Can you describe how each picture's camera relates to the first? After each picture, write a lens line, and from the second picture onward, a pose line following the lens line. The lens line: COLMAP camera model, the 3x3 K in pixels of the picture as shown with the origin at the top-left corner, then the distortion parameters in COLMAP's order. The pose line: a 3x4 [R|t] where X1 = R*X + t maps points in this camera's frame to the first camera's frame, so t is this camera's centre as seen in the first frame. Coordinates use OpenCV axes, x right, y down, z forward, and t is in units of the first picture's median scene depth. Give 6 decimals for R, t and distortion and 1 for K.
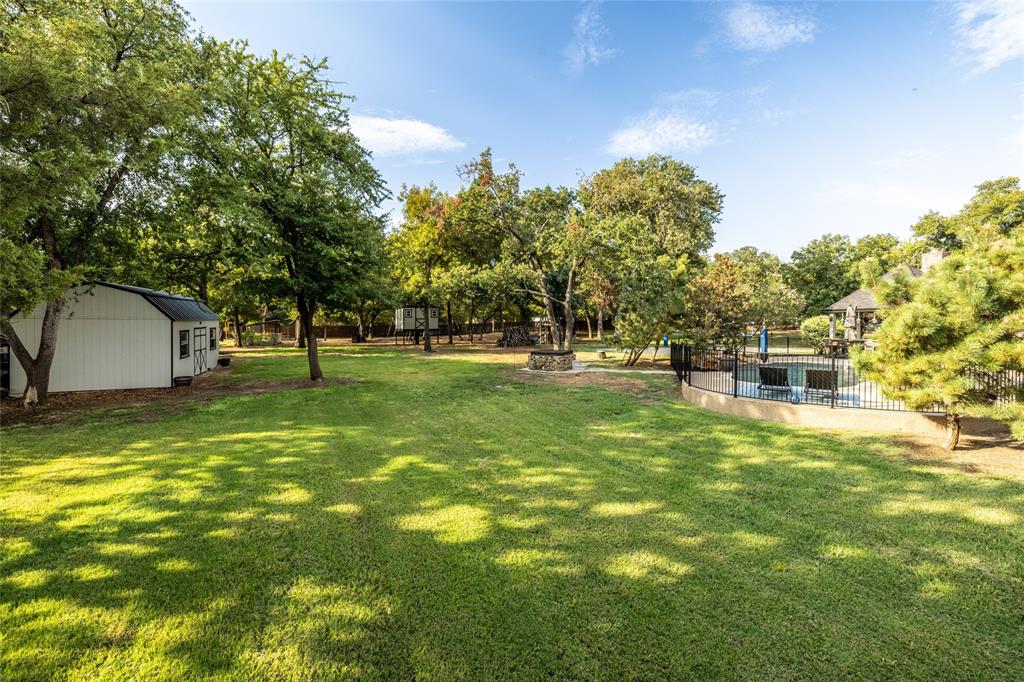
lens RADIAL K [[427.0, 0, 510.0], [0, 427.0, 327.0], [0, 0, 1]] dist [-0.022401, 0.014805]
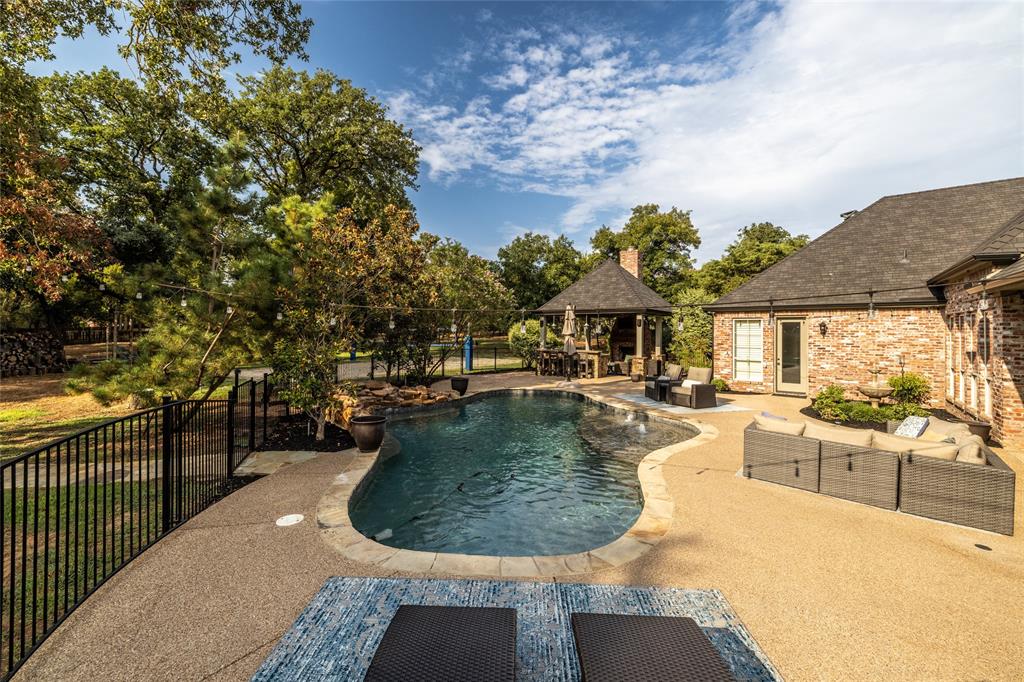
lens RADIAL K [[427.0, 0, 510.0], [0, 427.0, 327.0], [0, 0, 1]] dist [-0.022401, 0.014805]
pose [[0.815088, 0.007243, 0.579292, 0.204457], [-0.002327, 0.999955, -0.009229, -0.003801], [-0.579332, 0.006174, 0.815068, 0.315782]]
